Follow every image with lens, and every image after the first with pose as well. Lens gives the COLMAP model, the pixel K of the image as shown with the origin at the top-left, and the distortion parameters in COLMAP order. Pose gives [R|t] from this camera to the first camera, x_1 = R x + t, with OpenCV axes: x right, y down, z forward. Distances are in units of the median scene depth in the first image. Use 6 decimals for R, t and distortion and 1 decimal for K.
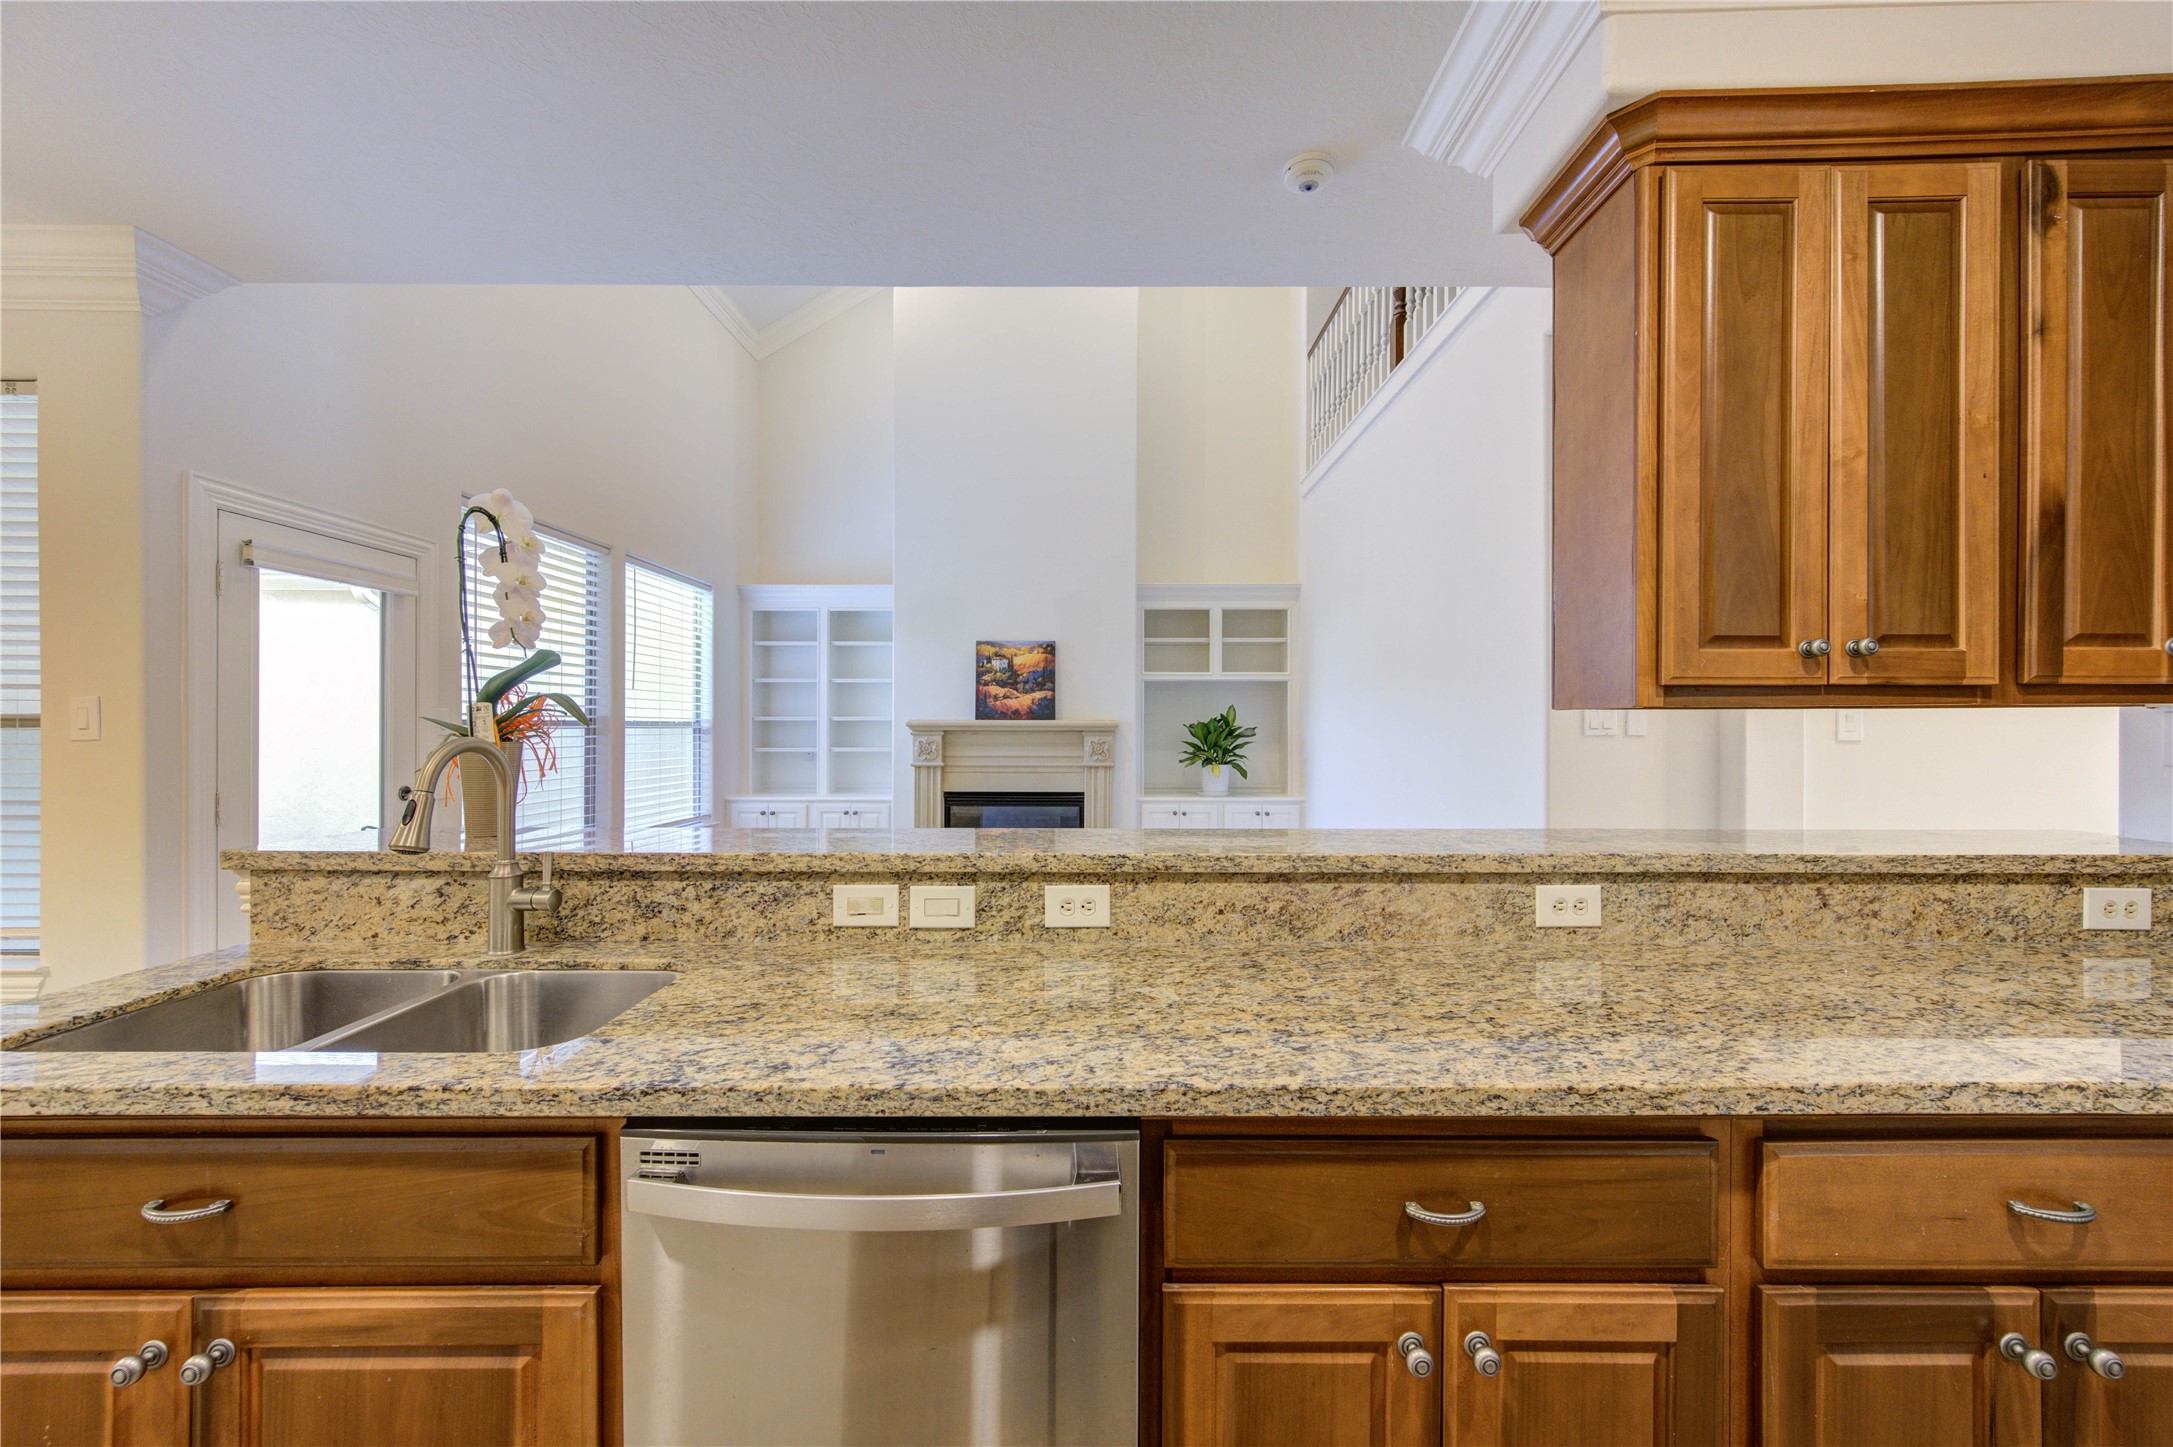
lens RADIAL K [[849.7, 0, 1086.1], [0, 849.7, 729.6], [0, 0, 1]] dist [-0.001094, -0.000430]
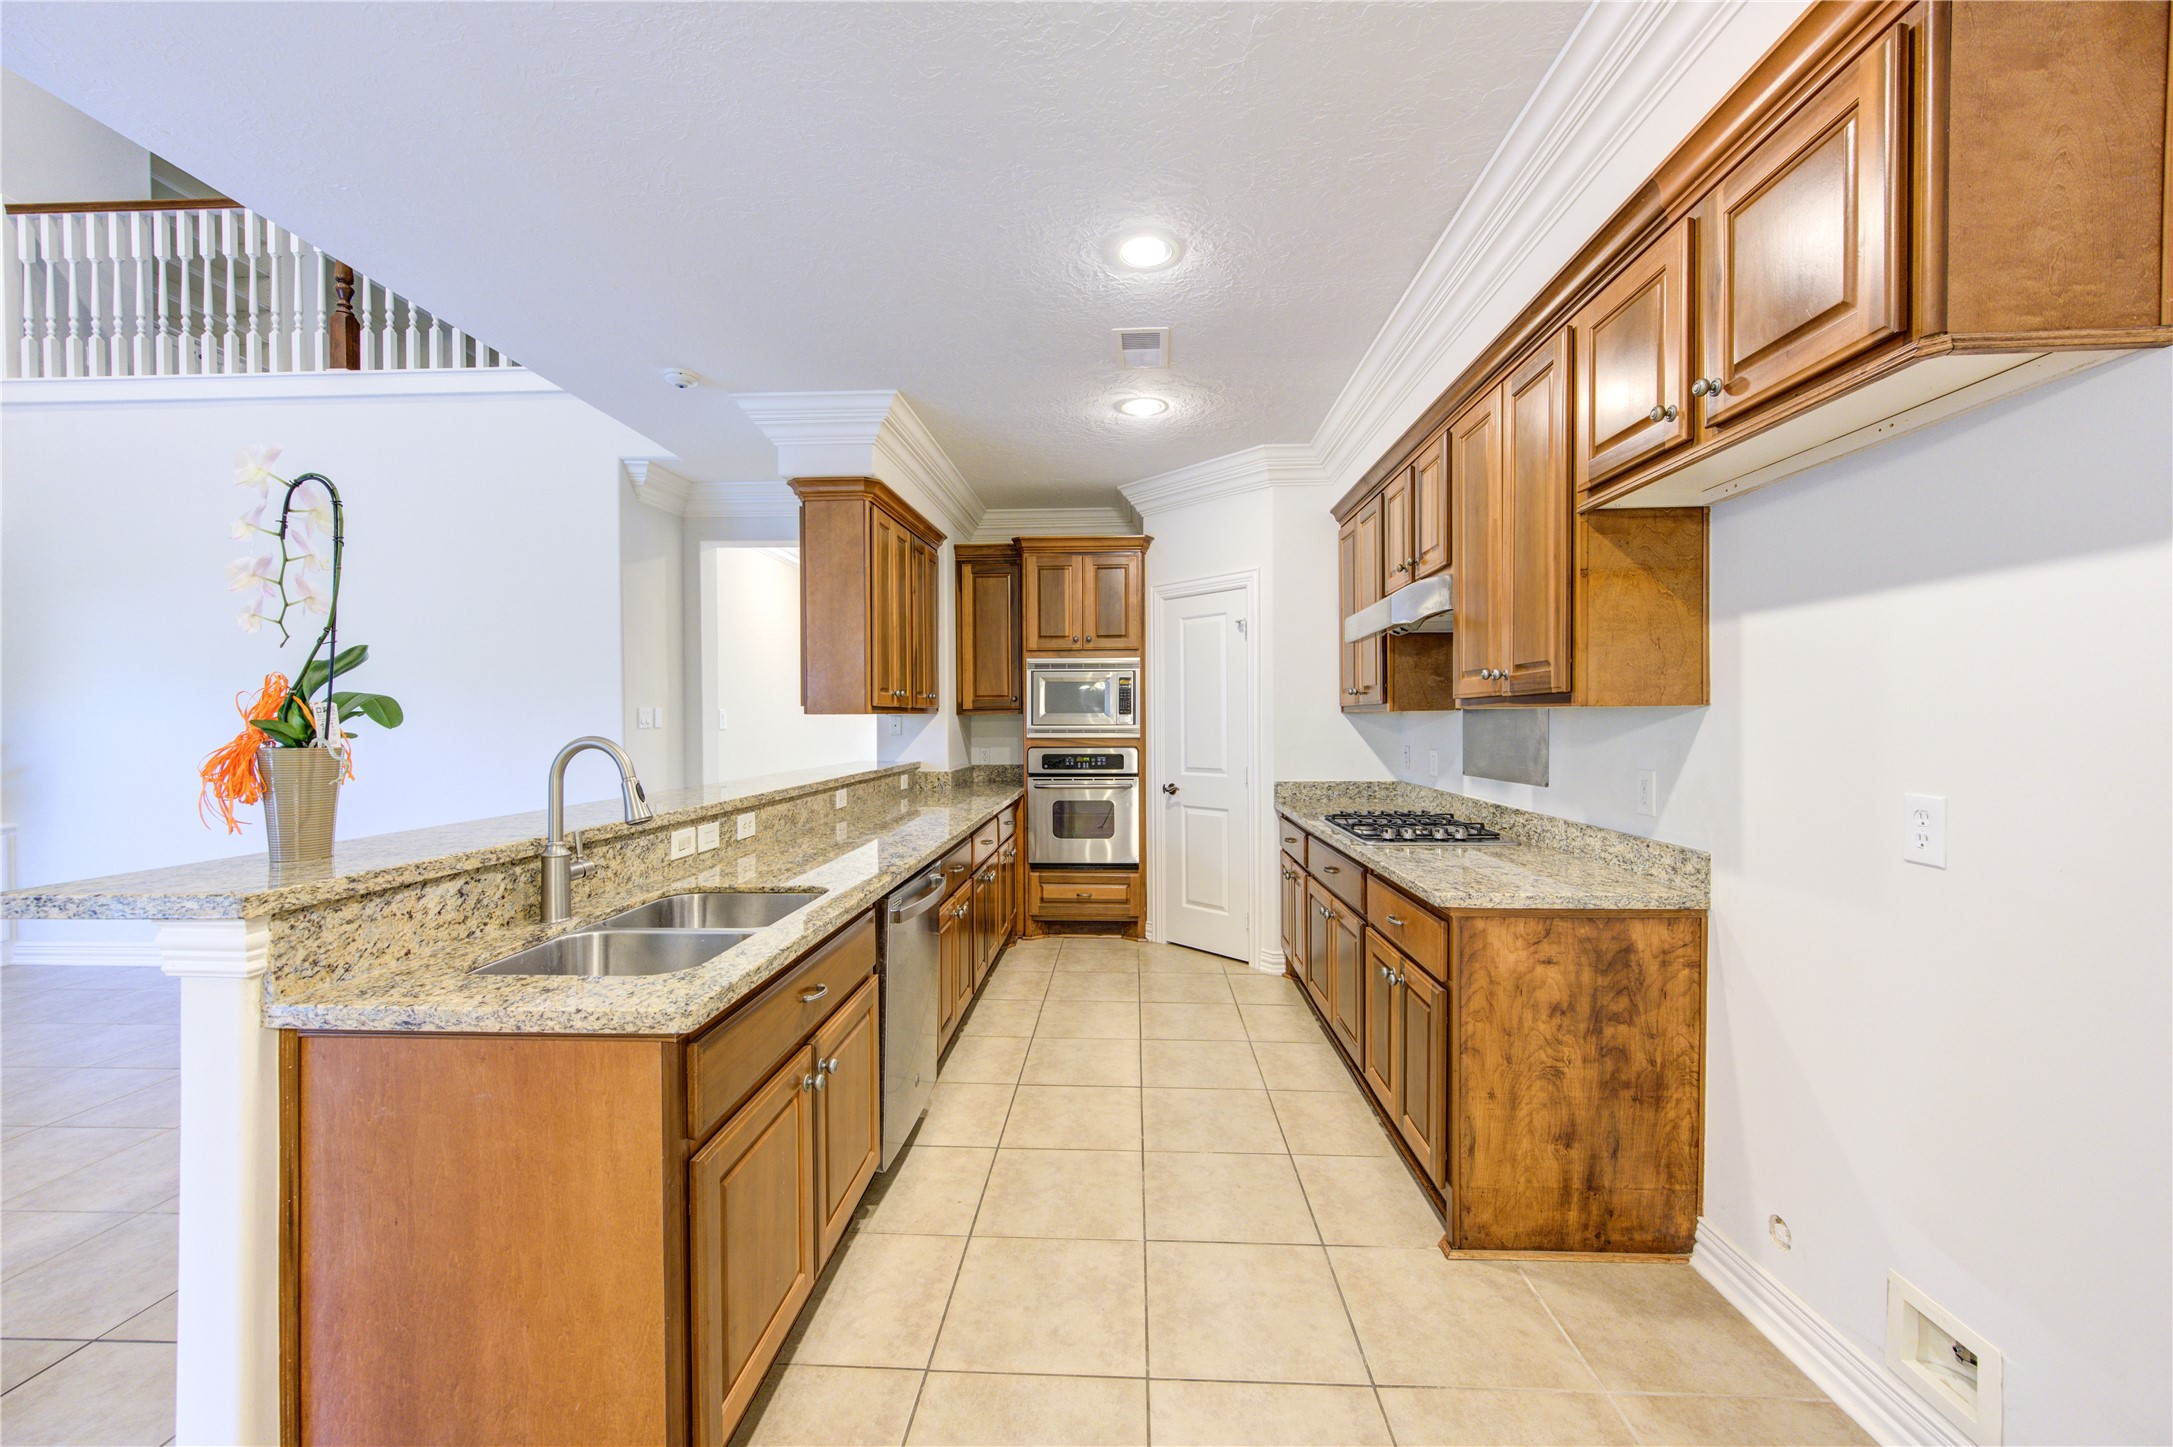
lens RADIAL K [[851.2, 0, 1107.6], [0, 851.2, 731.7], [0, 0, 1]] dist [0.000212, -0.000341]
pose [[0.032110, -0.017735, 0.999327, -0.461490], [0.008125, 0.999814, 0.017482, -0.003197], [-0.999451, 0.007558, 0.032248, 0.051116]]
